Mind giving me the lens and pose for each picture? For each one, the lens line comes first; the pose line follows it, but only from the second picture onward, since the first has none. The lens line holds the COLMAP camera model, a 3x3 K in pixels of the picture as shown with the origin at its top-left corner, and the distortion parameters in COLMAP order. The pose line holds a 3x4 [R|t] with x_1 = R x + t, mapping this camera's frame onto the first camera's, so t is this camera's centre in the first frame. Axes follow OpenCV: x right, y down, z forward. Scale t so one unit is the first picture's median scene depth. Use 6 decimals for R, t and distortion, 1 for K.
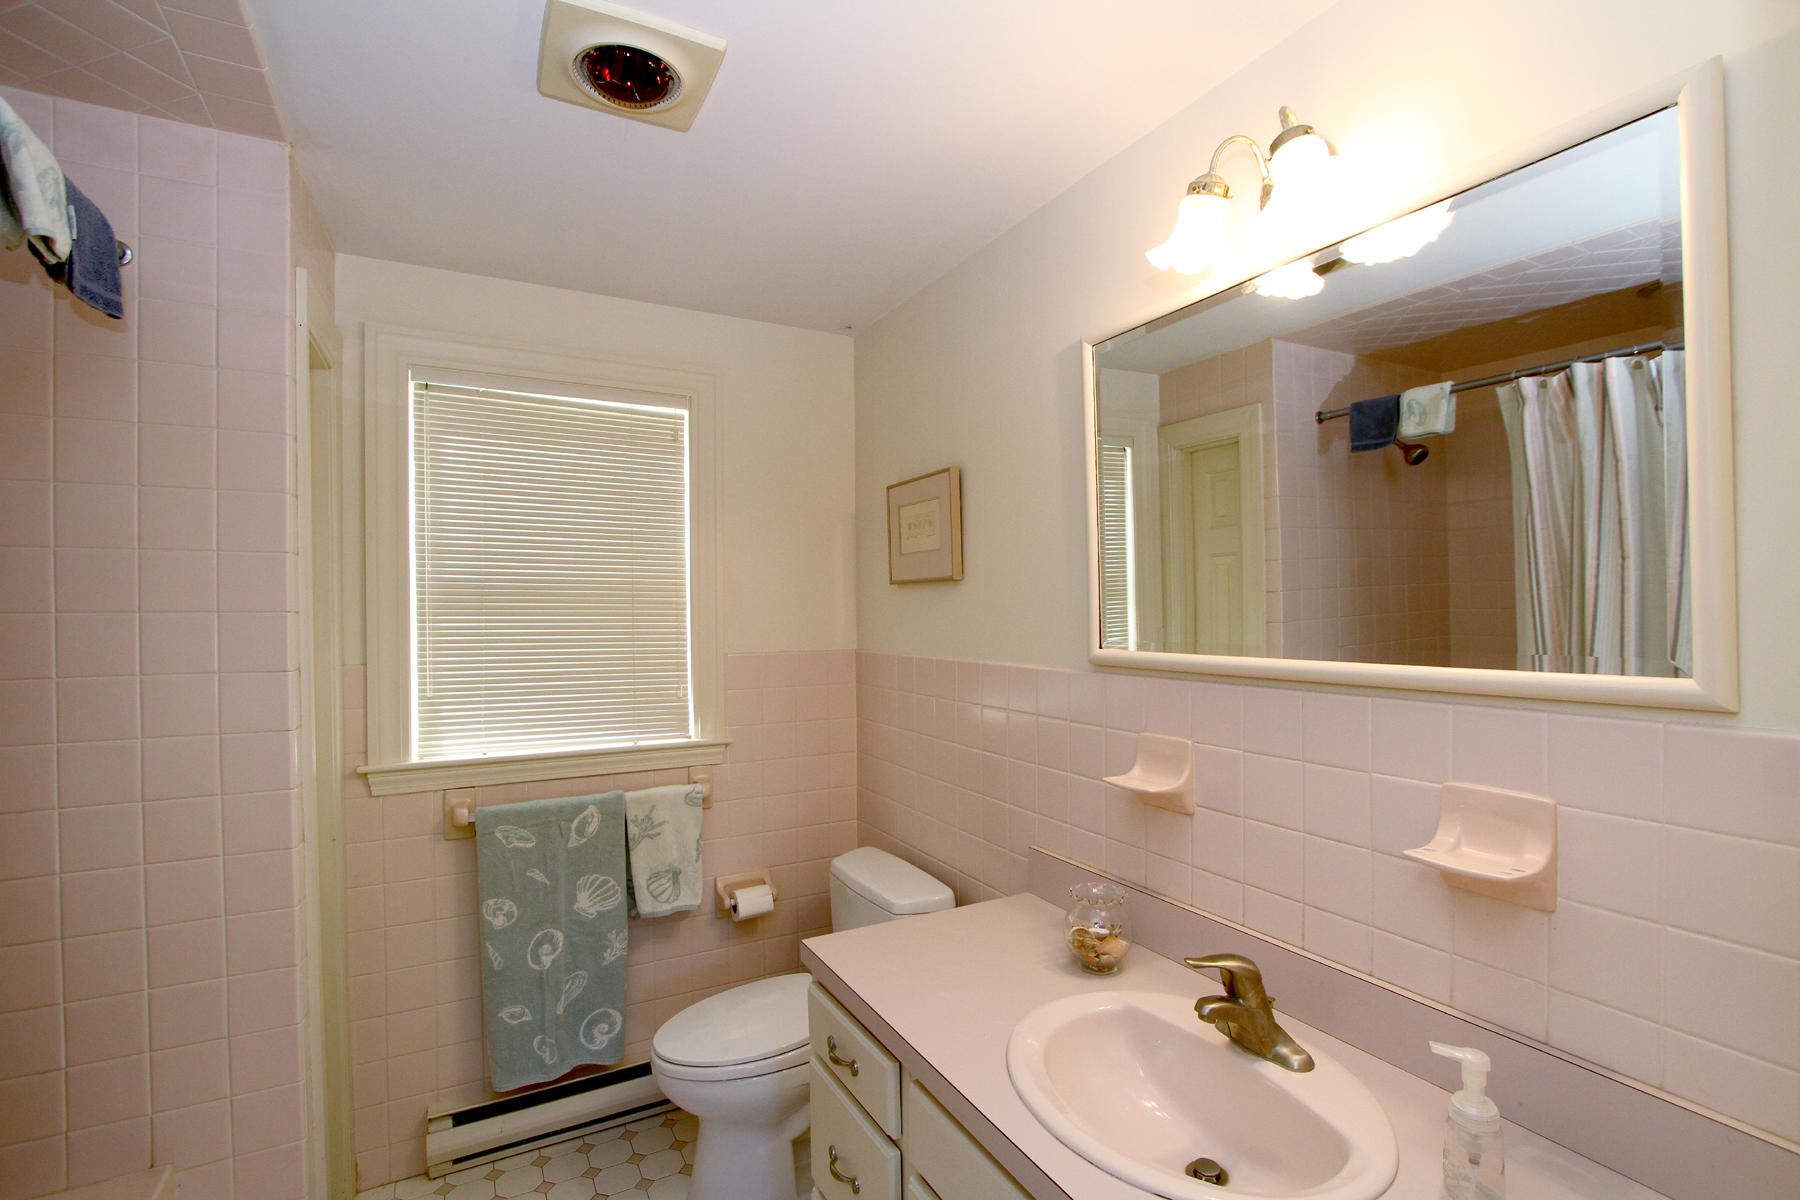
lens RADIAL K [[847.5, 0, 897.3], [0, 847.5, 610.6], [0, 0, 1]] dist [-0.013767, 0.000533]
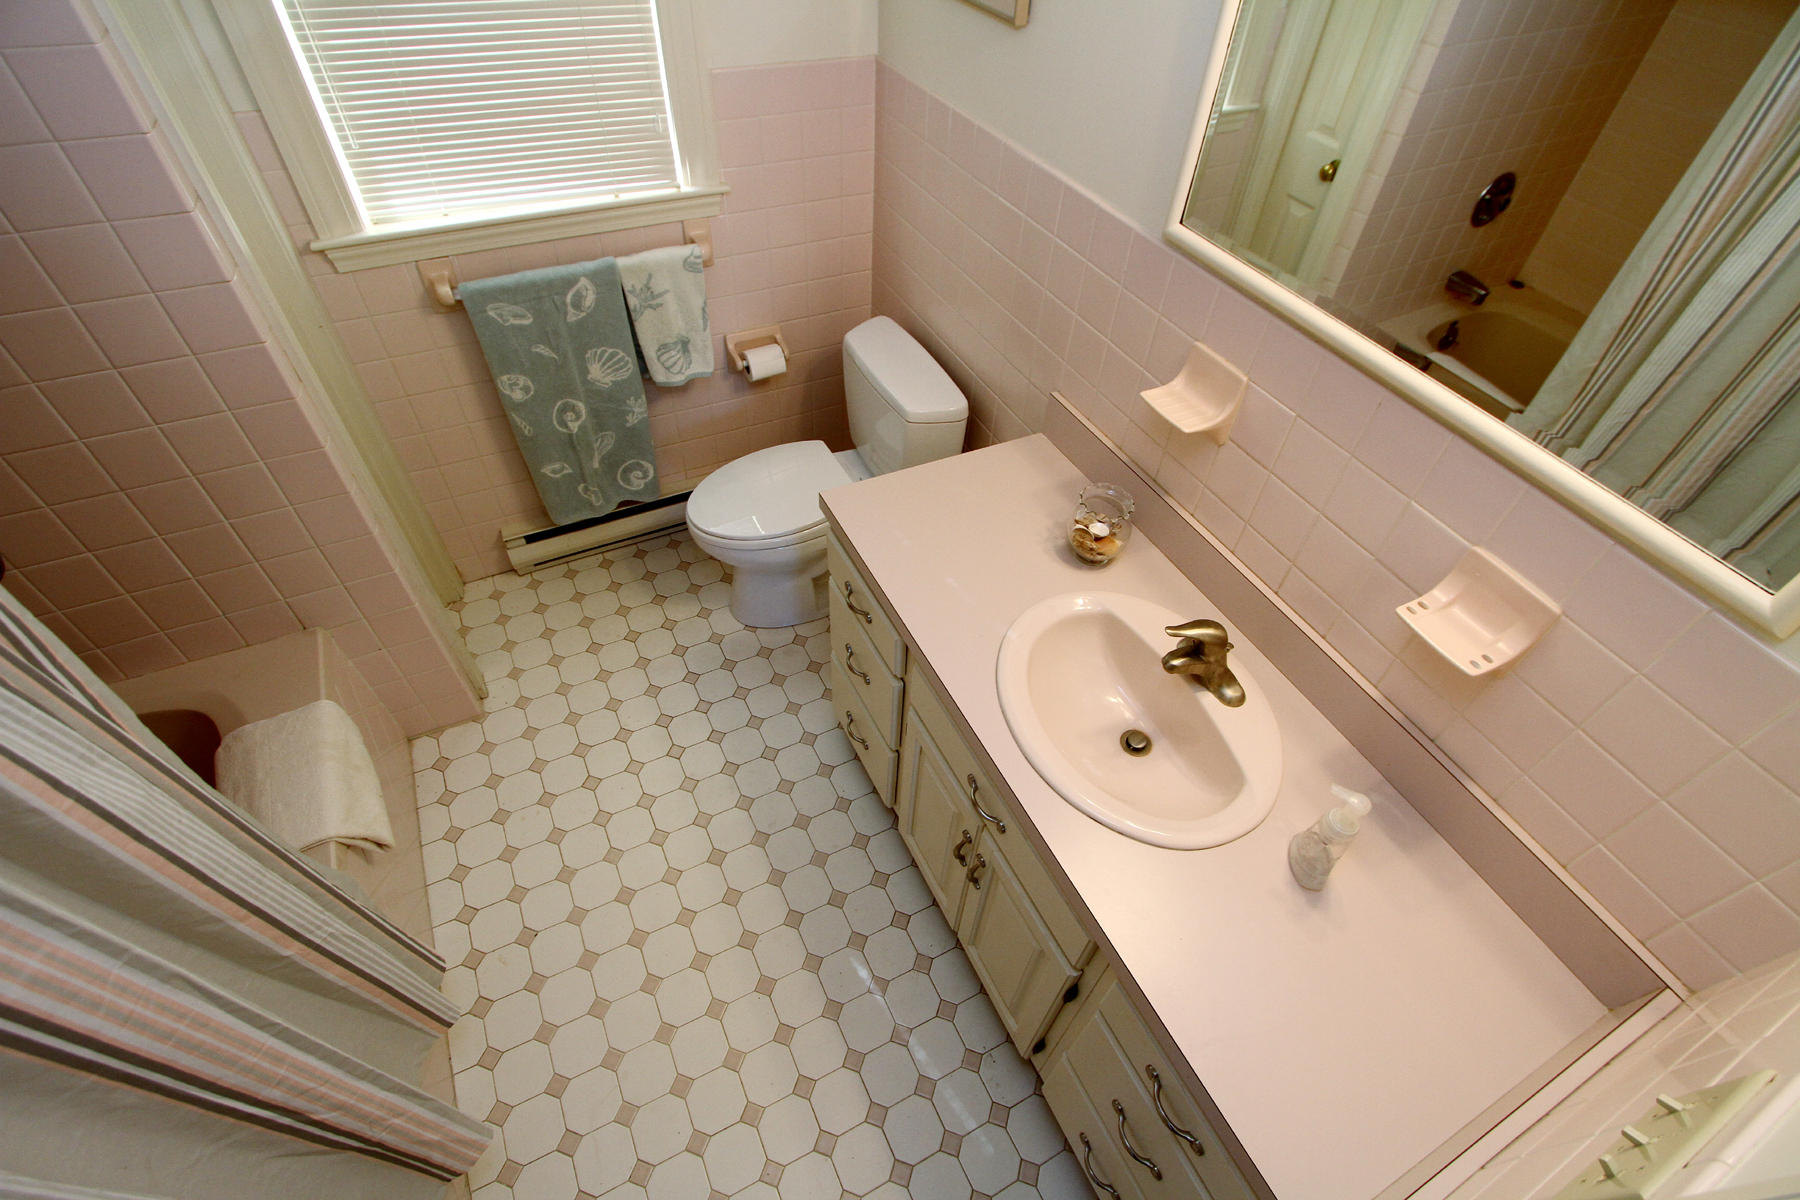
lens RADIAL K [[847.5, 0, 897.3], [0, 847.5, 610.6], [0, 0, 1]] dist [-0.013767, 0.000533]
pose [[0.998373, 0.052891, 0.021322, -0.023434], [-0.051234, 0.667700, 0.742665, -0.227895], [0.025044, -0.742549, 0.669323, 0.133928]]
